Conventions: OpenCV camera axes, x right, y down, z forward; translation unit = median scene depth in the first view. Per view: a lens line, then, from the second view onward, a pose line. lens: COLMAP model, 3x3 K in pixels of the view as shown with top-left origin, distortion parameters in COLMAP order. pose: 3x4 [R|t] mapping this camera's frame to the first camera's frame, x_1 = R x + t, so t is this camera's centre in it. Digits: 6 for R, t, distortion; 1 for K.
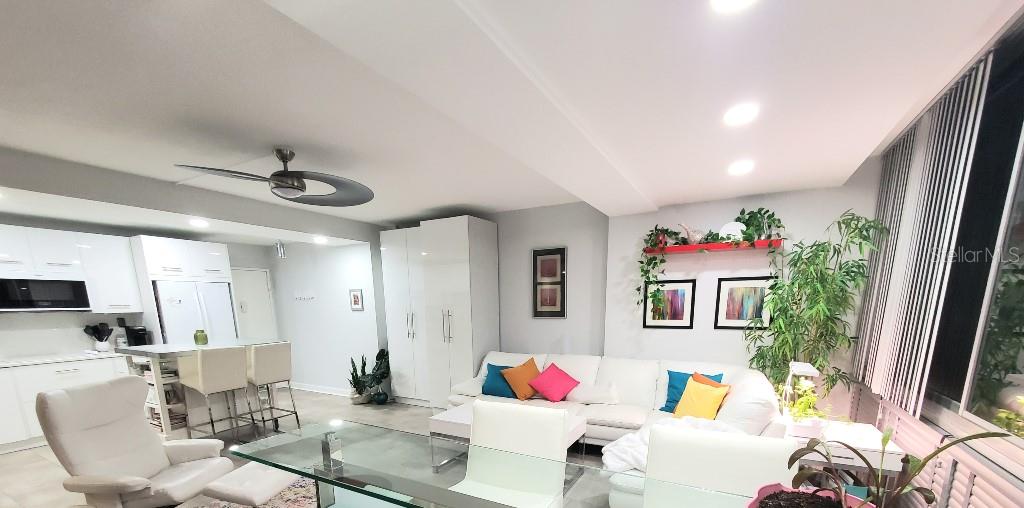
lens RADIAL K [[407.5, 0, 508.9], [0, 407.5, 388.7], [0, 0, 1]] dist [0.006502, -0.000776]
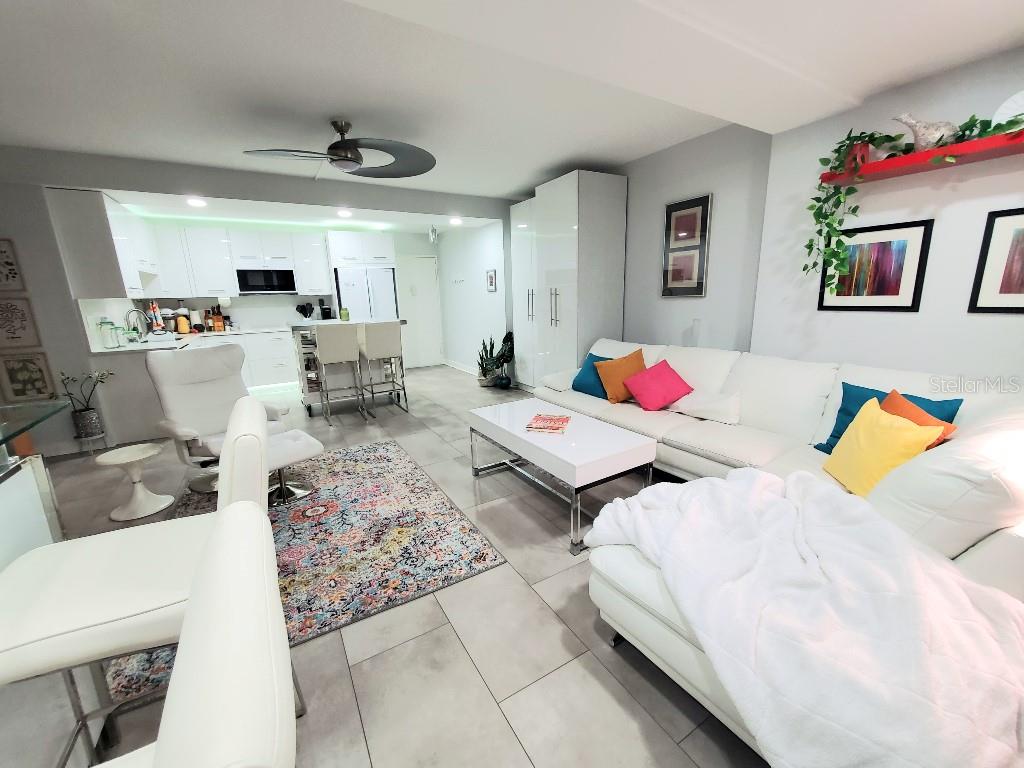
lens RADIAL K [[407.1, 0, 511.1], [0, 407.1, 387.6], [0, 0, 1]] dist [0.001522, -0.000825]
pose [[0.867215, 0.102370, -0.487296, 0.226122], [-0.088292, 0.994745, 0.051844, -0.022302], [0.490043, -0.001935, 0.871696, 0.224977]]
